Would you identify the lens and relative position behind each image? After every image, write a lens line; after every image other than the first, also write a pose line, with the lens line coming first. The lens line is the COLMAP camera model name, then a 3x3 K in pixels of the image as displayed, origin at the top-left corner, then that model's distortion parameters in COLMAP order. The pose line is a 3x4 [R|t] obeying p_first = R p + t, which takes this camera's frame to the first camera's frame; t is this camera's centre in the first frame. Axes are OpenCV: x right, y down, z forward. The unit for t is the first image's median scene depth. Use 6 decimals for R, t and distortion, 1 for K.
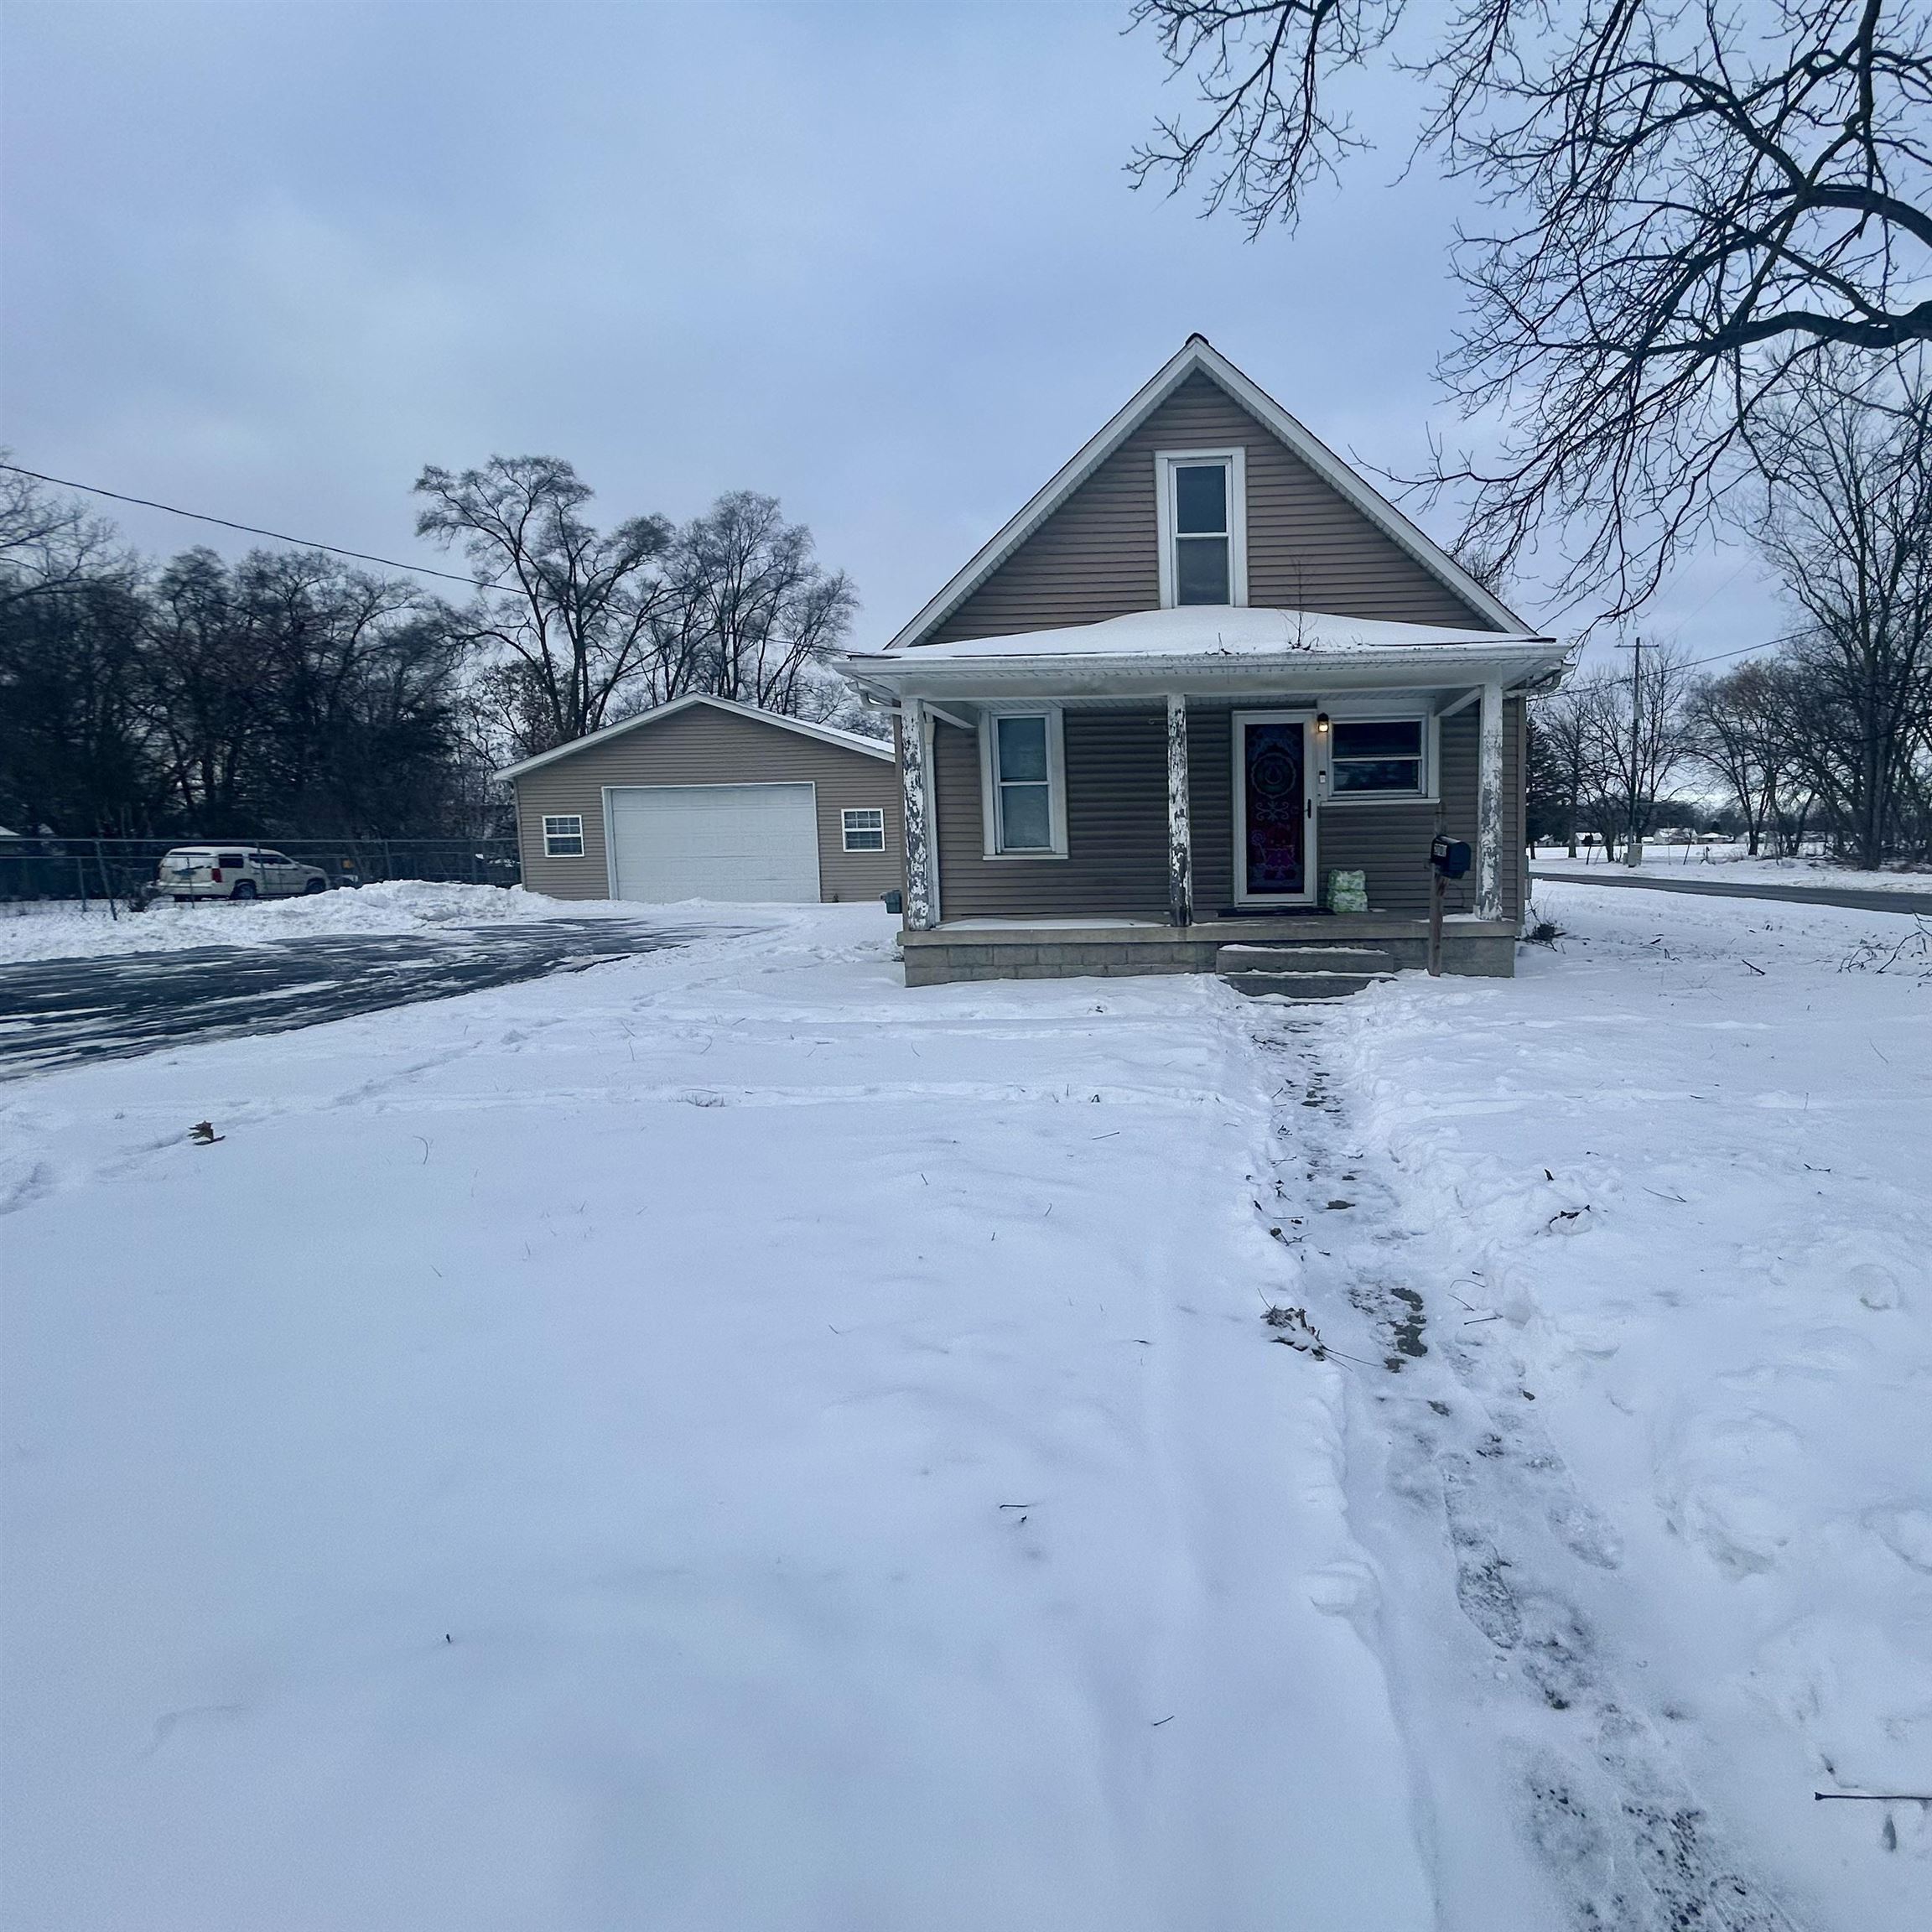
lens RADIAL K [[1008.7, 0, 1138.5], [0, 1008.7, 993.3], [0, 0, 1]] dist [-0.015990, 0.011636]
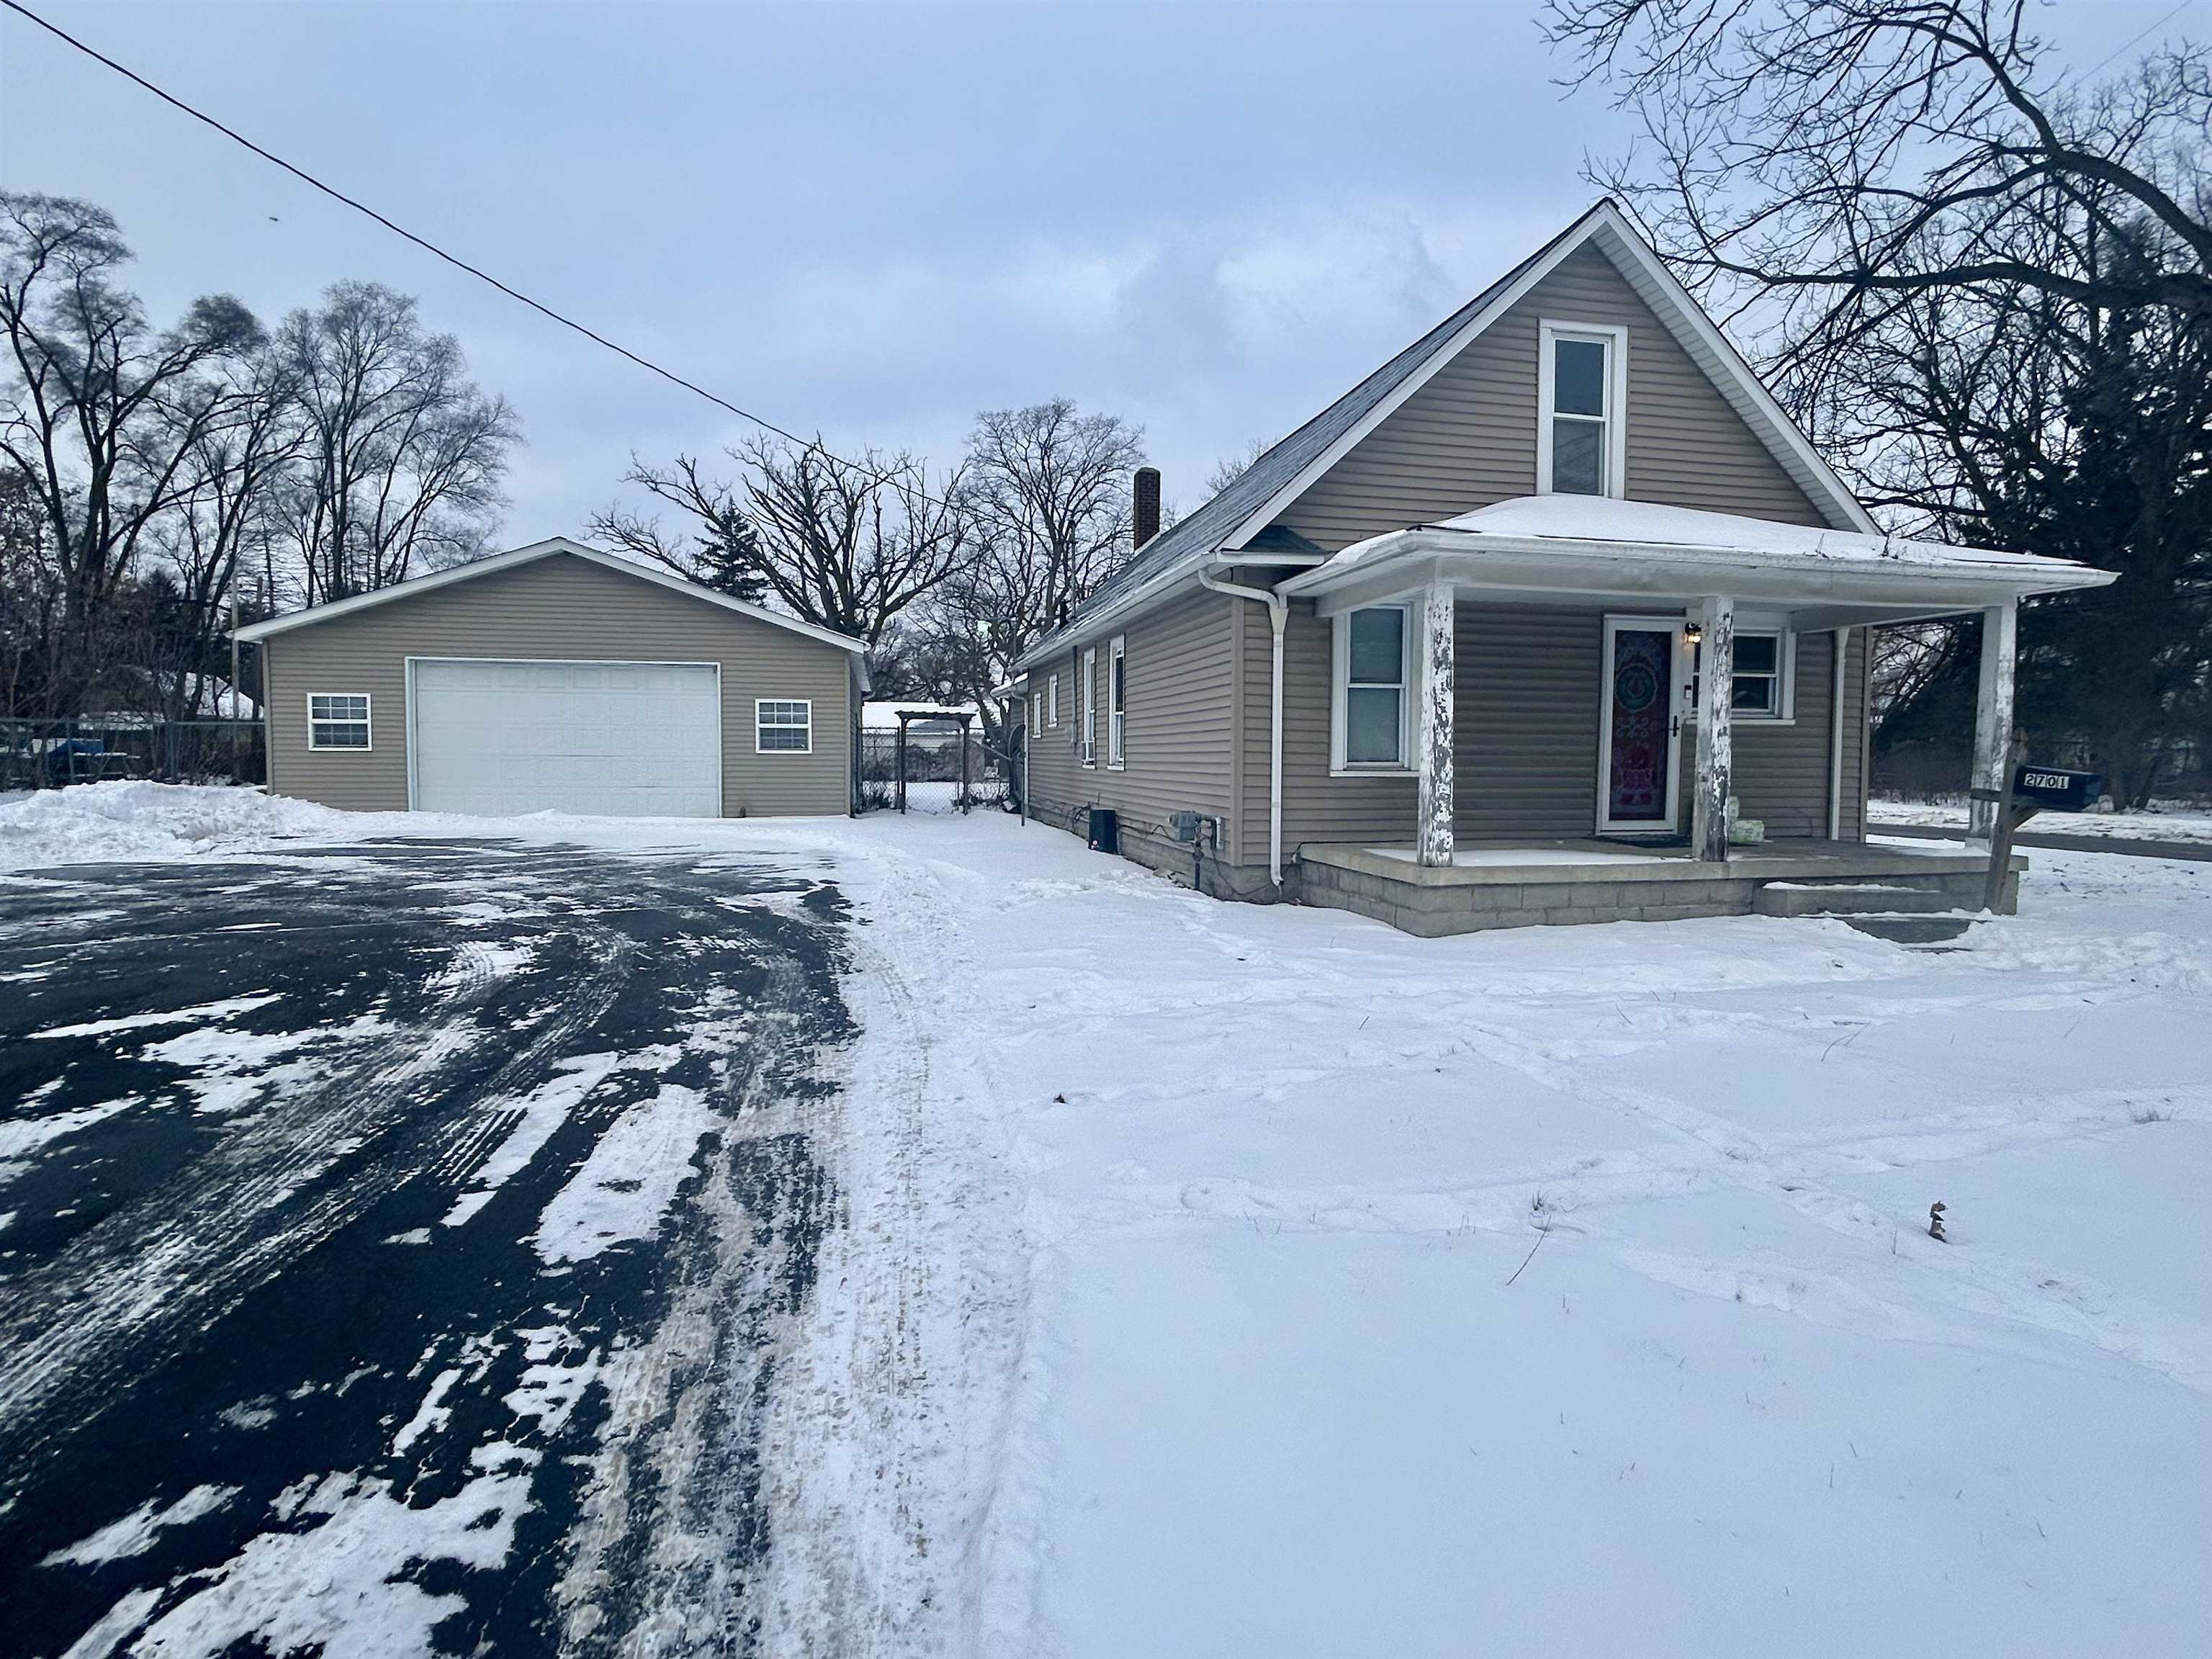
lens RADIAL K [[1156.8, 0, 1118.5], [0, 1156.8, 848.0], [0, 0, 1]] dist [-0.018181, 0.008677]
pose [[0.963269, 0.001553, 0.268532, -0.589147], [0.014835, 0.998148, -0.058988, -0.022208], [-0.268126, 0.060805, 0.961463, 0.153856]]
